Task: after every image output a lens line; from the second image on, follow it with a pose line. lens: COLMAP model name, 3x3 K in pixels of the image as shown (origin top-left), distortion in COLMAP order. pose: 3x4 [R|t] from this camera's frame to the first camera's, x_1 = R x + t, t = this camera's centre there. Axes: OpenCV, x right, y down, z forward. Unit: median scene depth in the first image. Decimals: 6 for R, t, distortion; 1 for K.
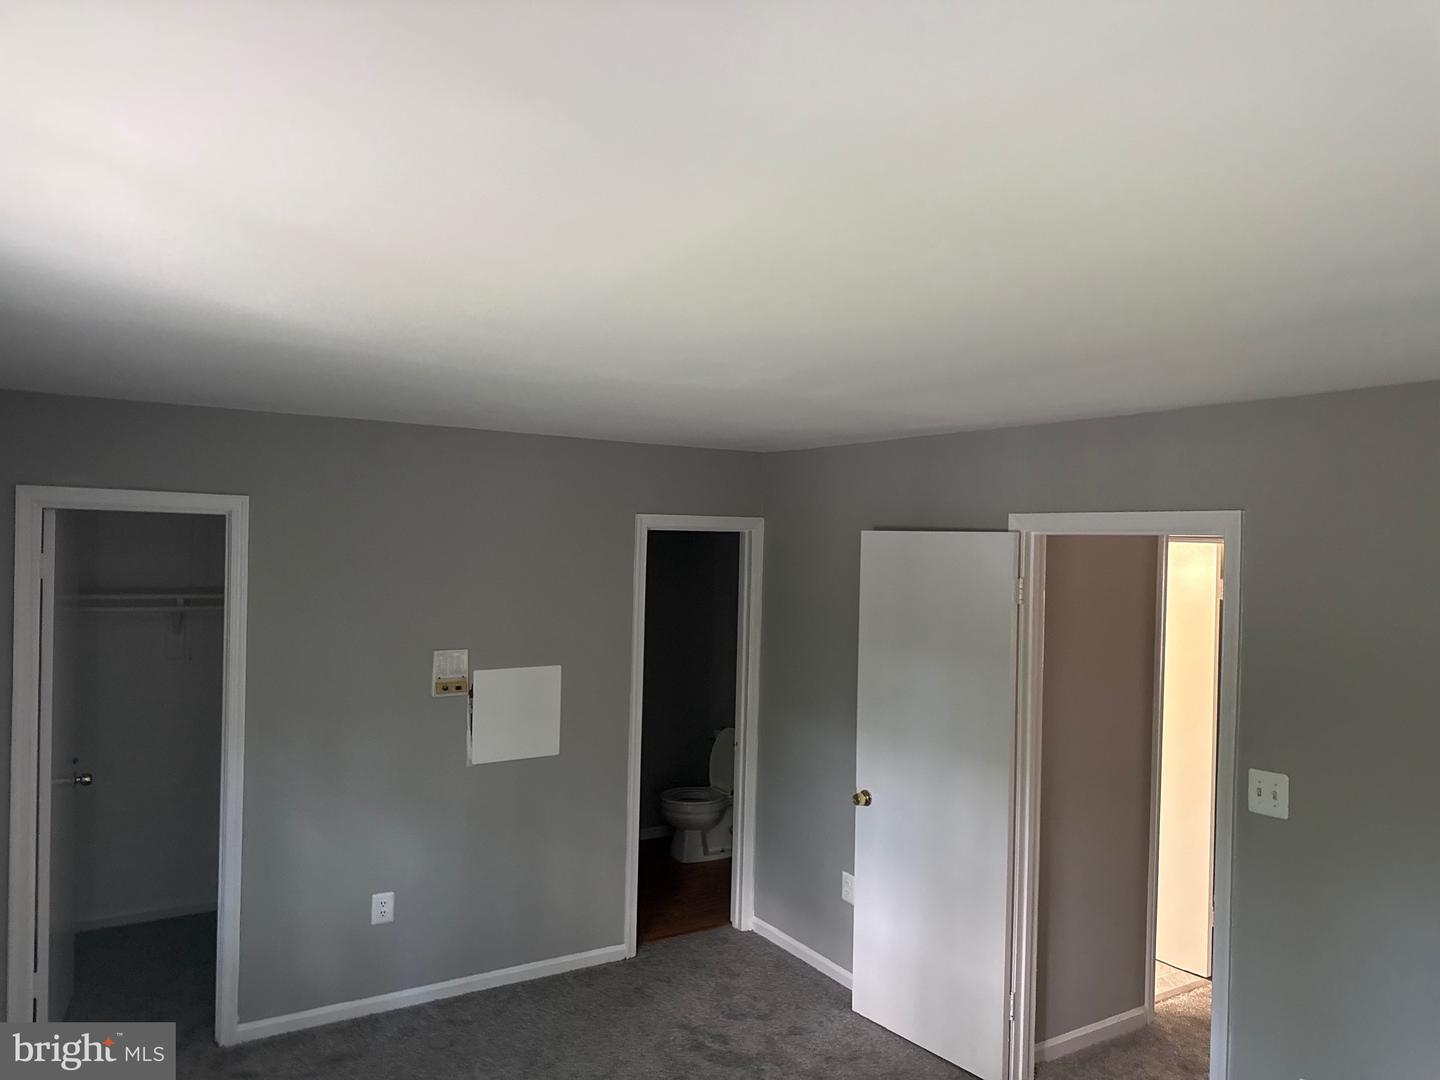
lens RADIAL K [[1028.5, 0, 717.7], [0, 1028.5, 549.9], [0, 0, 1]] dist [0.057244, -0.069717]
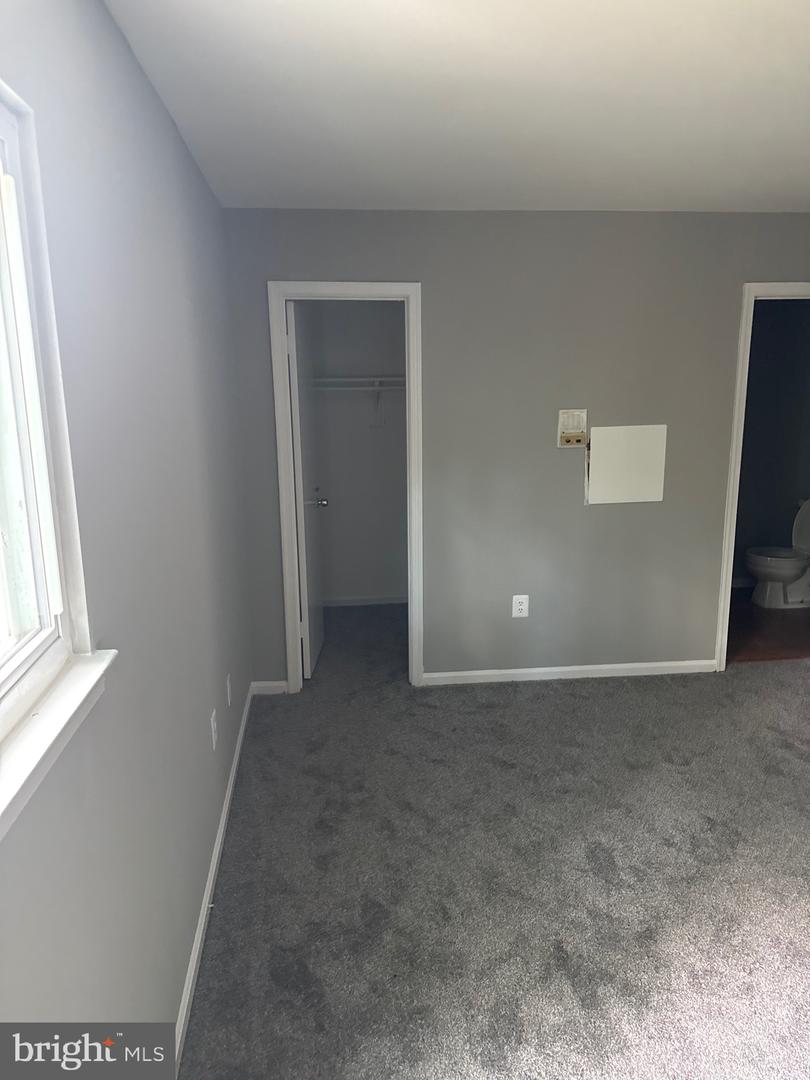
lens RADIAL K [[755.0, 0, 405.0], [0, 755.0, 540.0], [0, 0, 1]] dist [0.118446, -0.216128]
pose [[0.901610, 0.053336, -0.429249, -0.045423], [0.029363, 0.982533, 0.183758, 0.079985], [0.431553, -0.178282, 0.884295, 0.099047]]
